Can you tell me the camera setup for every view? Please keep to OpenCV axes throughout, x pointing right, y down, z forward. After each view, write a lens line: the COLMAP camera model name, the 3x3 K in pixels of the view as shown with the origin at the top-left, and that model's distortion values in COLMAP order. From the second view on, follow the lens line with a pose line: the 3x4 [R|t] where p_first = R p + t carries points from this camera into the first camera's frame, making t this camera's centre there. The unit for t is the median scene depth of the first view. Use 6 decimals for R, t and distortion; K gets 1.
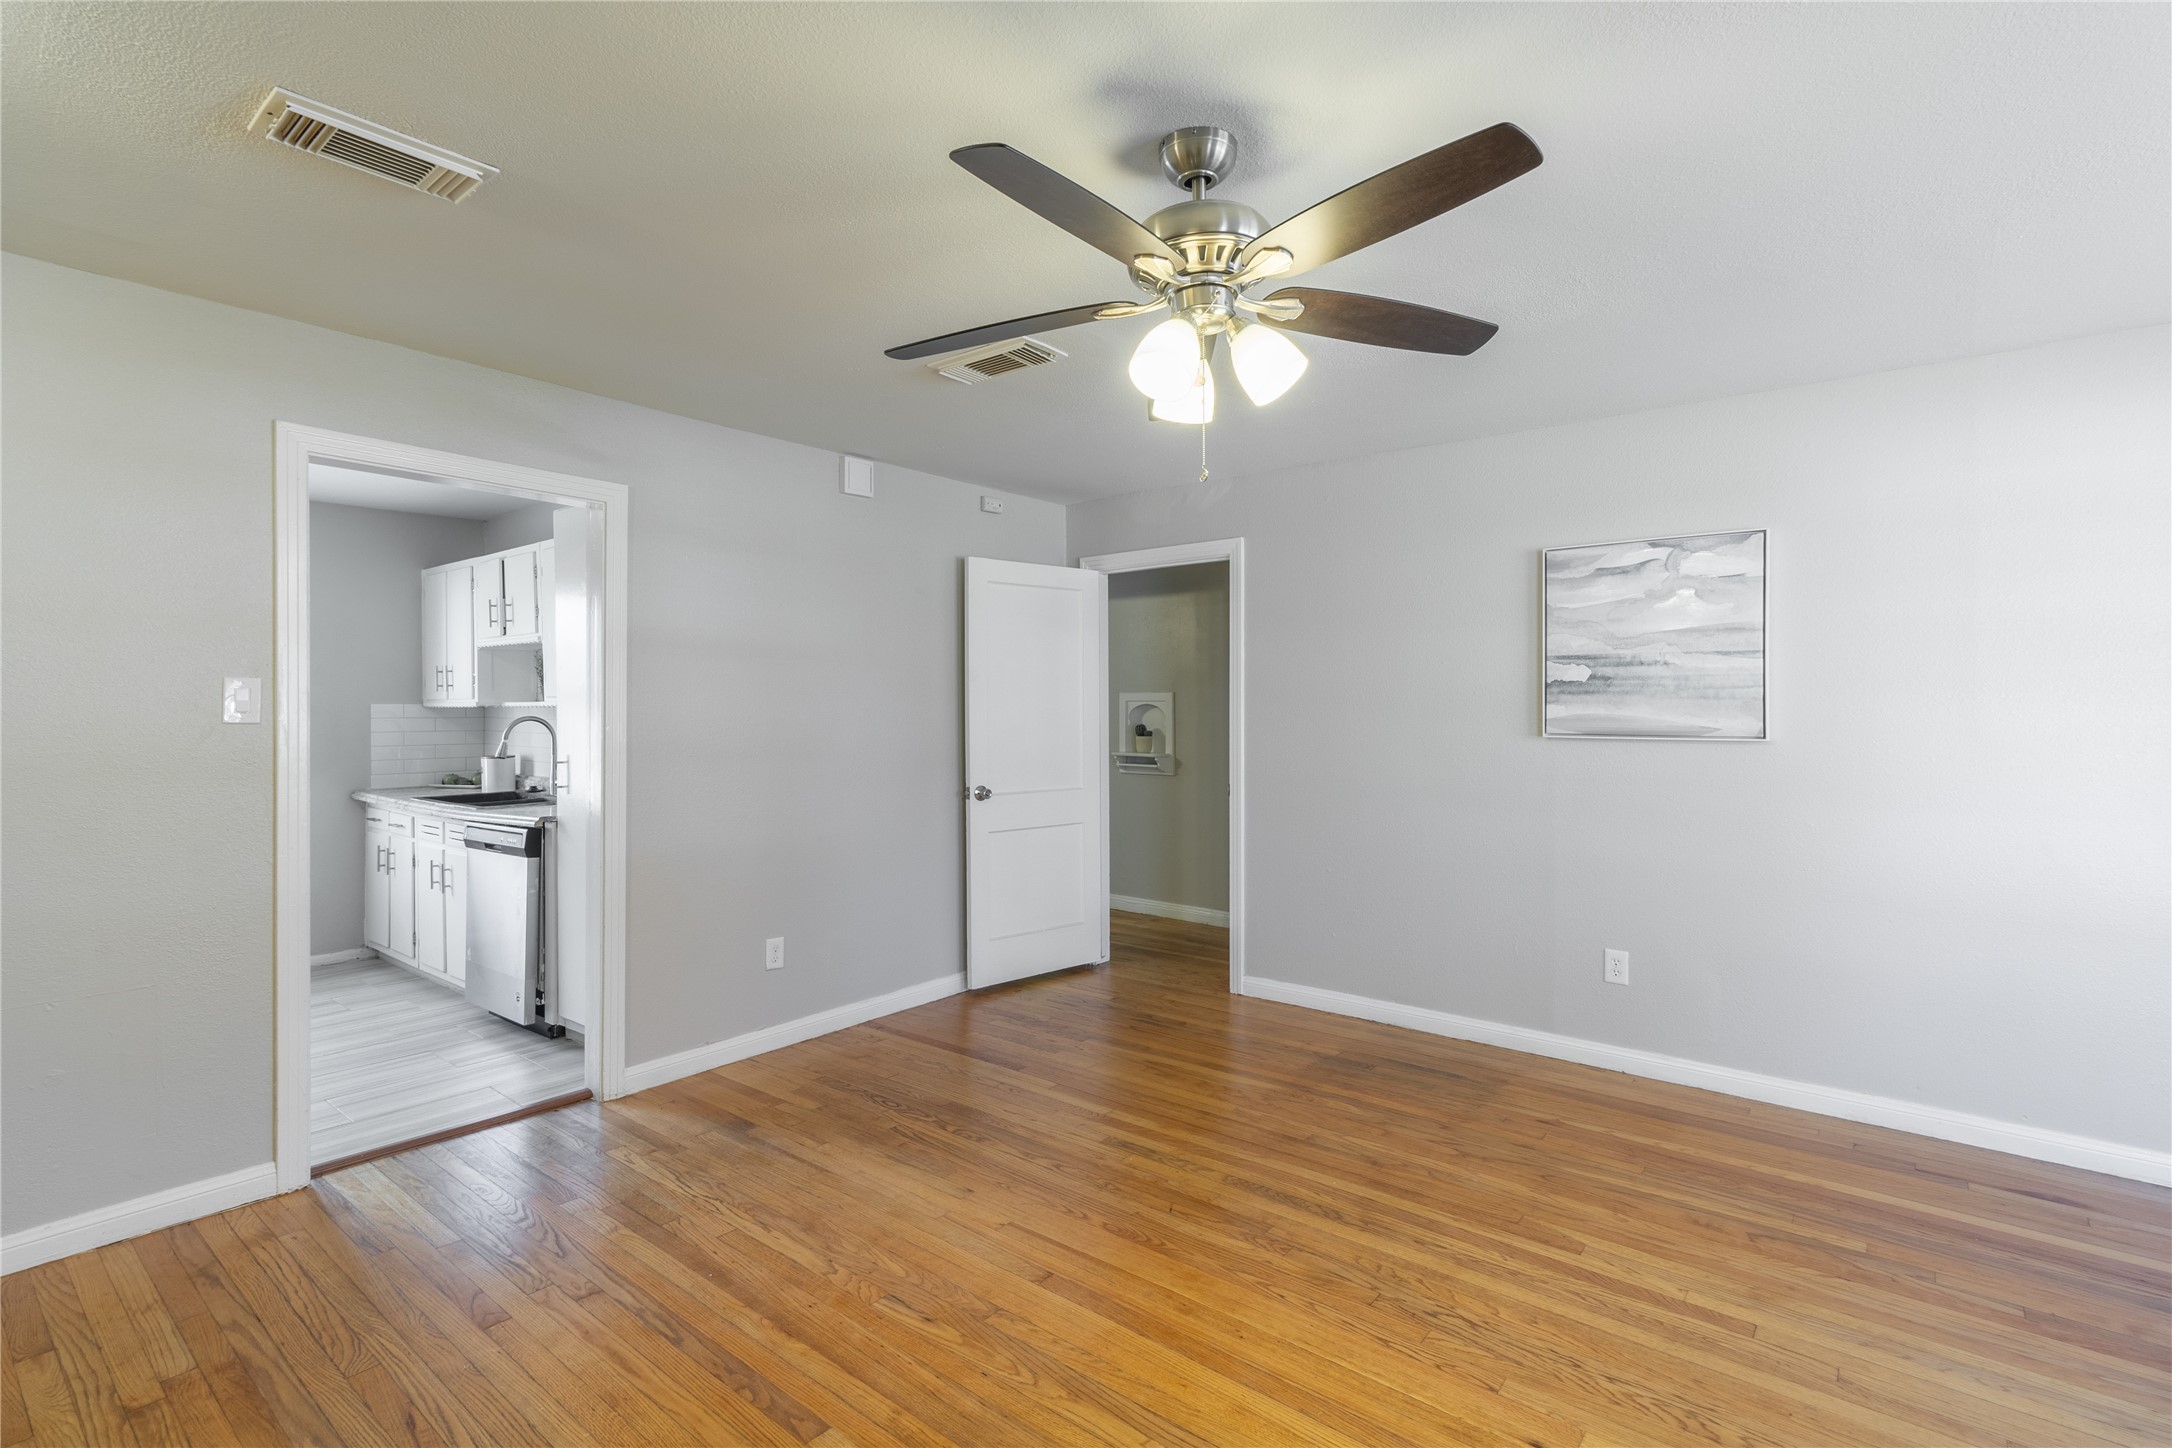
lens RADIAL K [[1033.0, 0, 1116.9], [0, 1033.0, 701.3], [0, 0, 1]] dist [-0.000717, 0.000449]
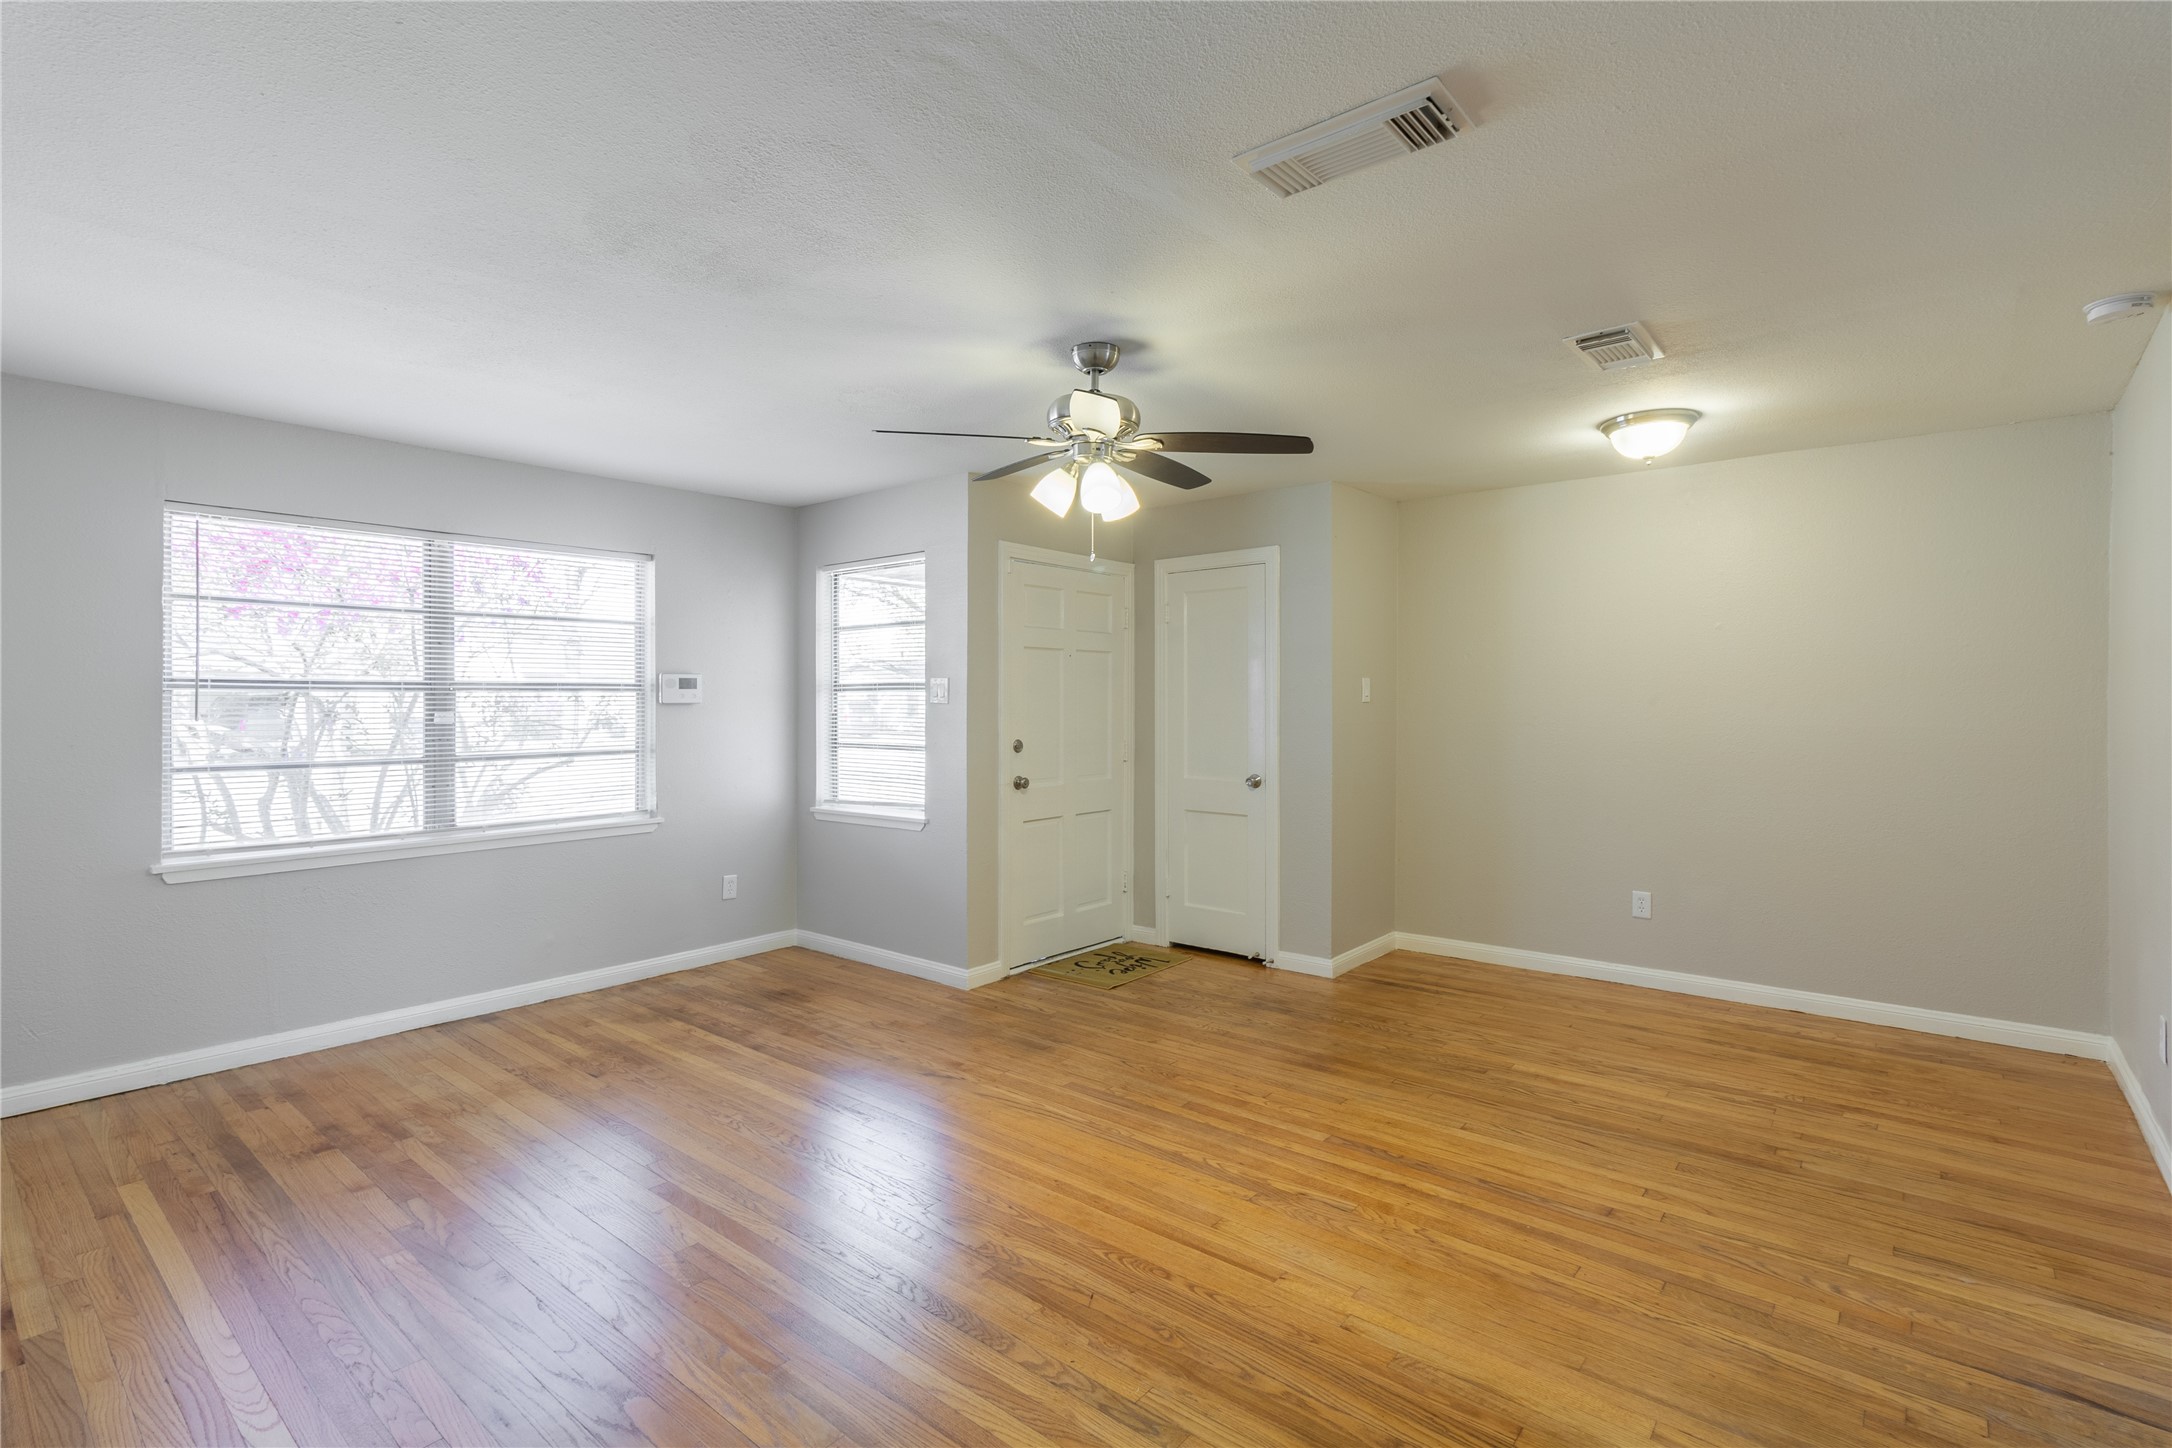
lens RADIAL K [[1033.0, 0, 1116.9], [0, 1033.0, 701.3], [0, 0, 1]] dist [-0.000717, 0.000449]
pose [[-0.999907, 0.002889, 0.013332, 0.014531], [0.002872, 0.999995, -0.001305, 0.003600], [-0.013336, -0.001267, -0.999910, 1.416501]]
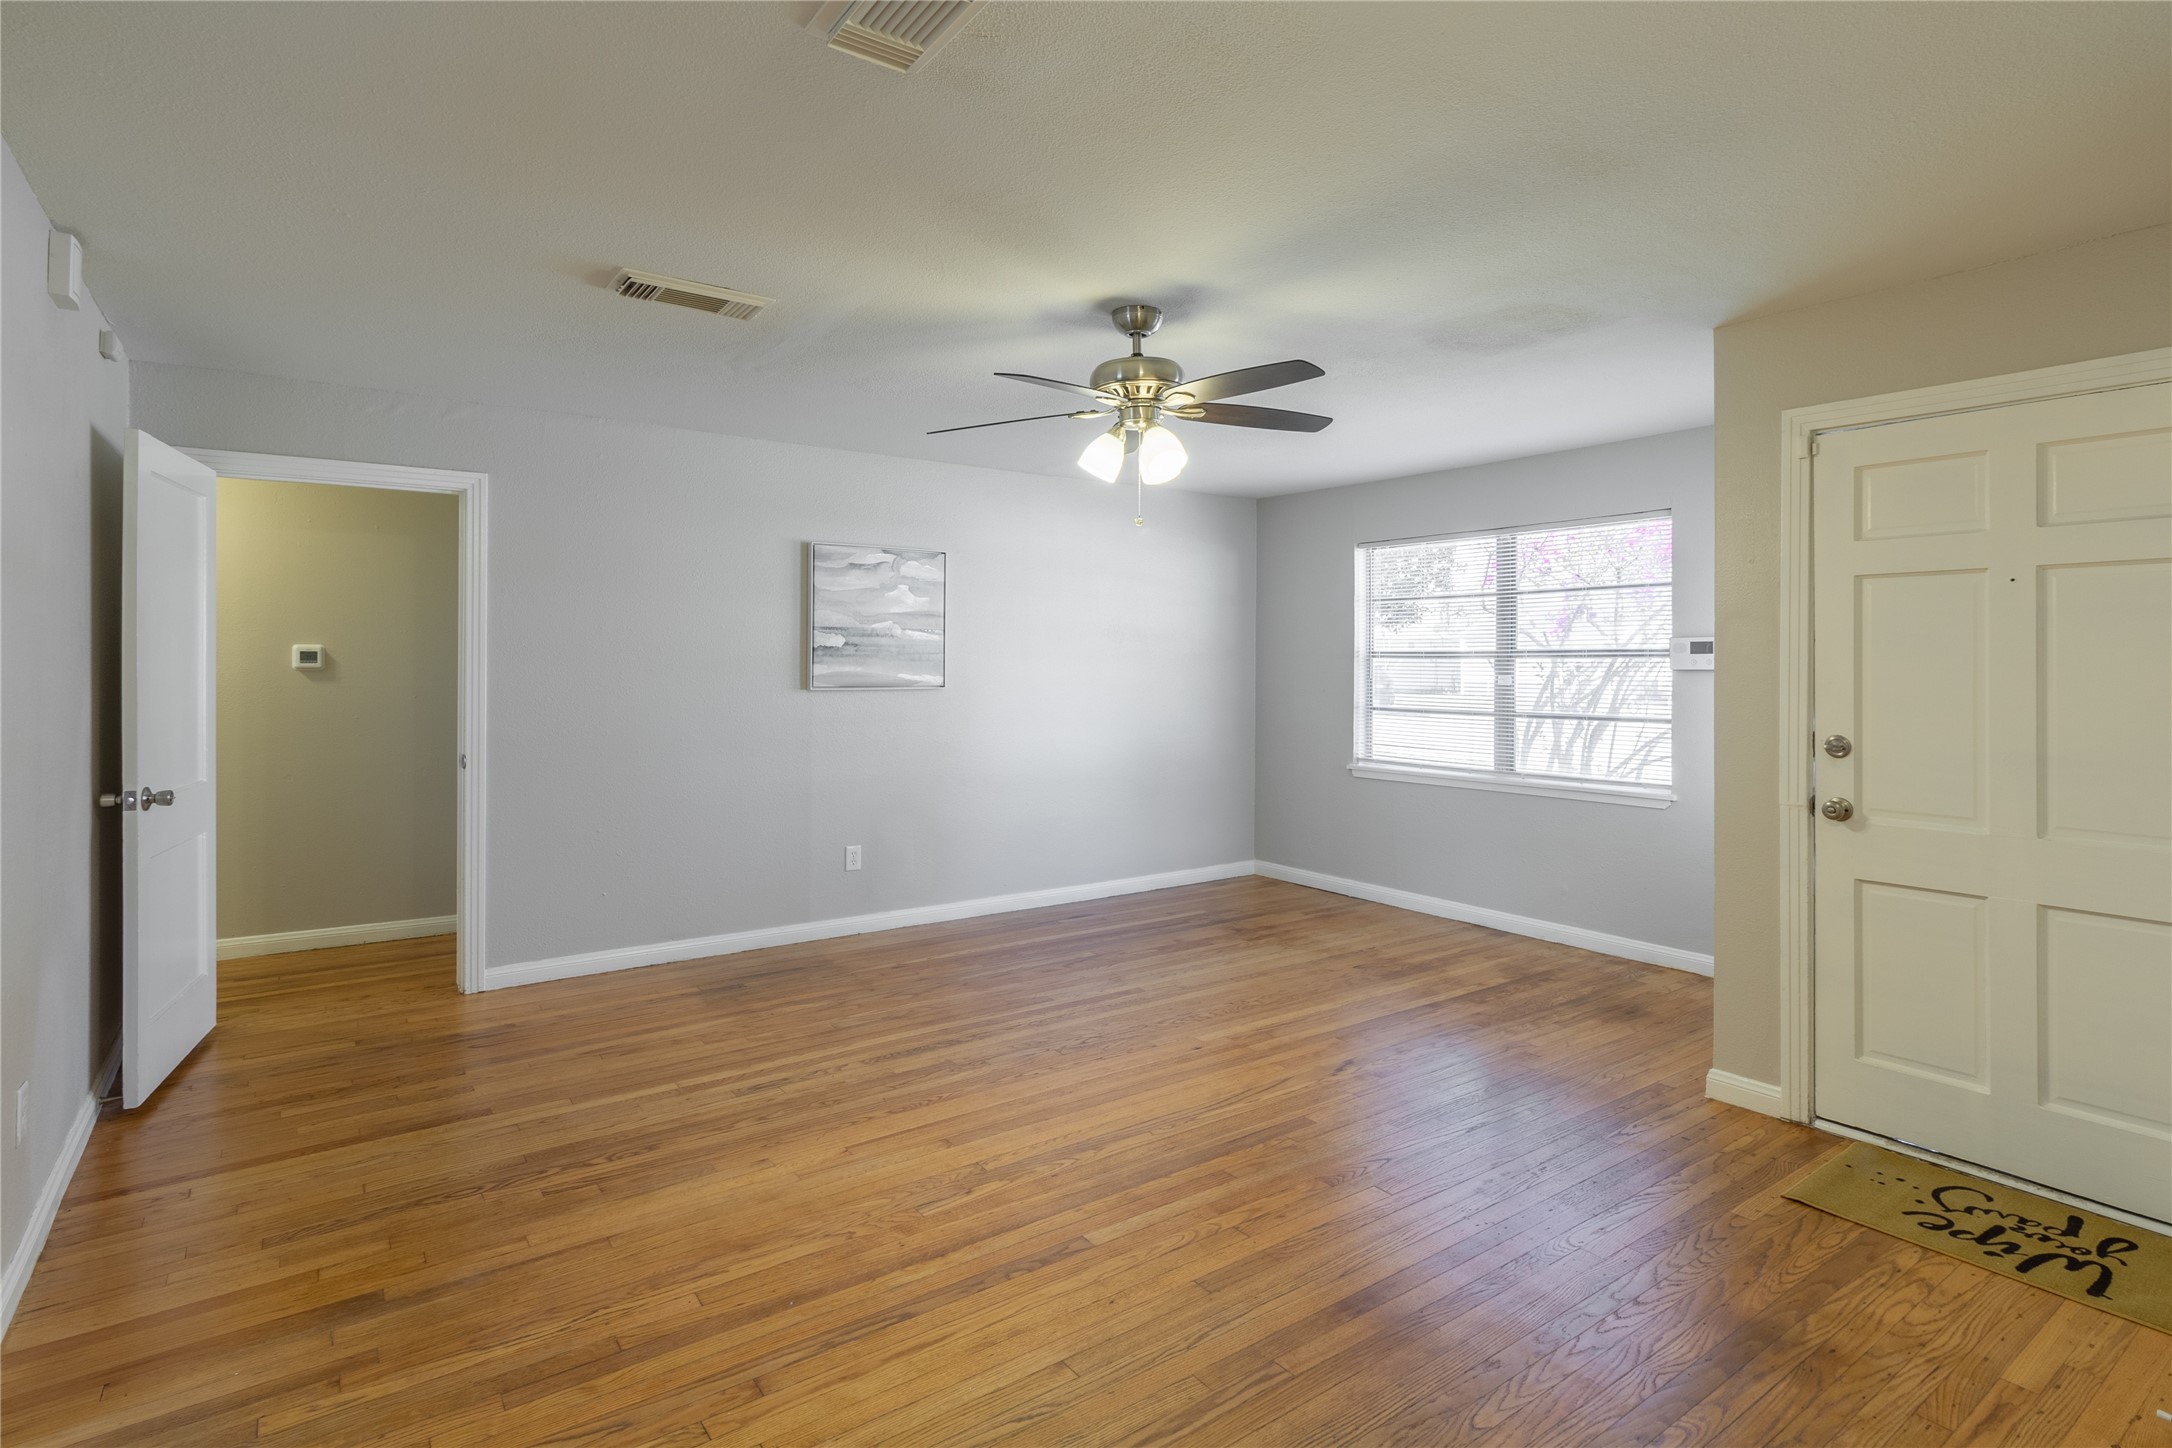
lens RADIAL K [[1060.4, 0, 1090.3], [0, 1060.4, 660.1], [0, 0, 1]] dist [-0.000494, -0.000482]
pose [[0.272816, 0.006422, 0.962045, -0.819016], [-0.007166, 0.999964, -0.004643, 0.001681], [-0.962040, -0.005627, 0.272852, 0.342870]]
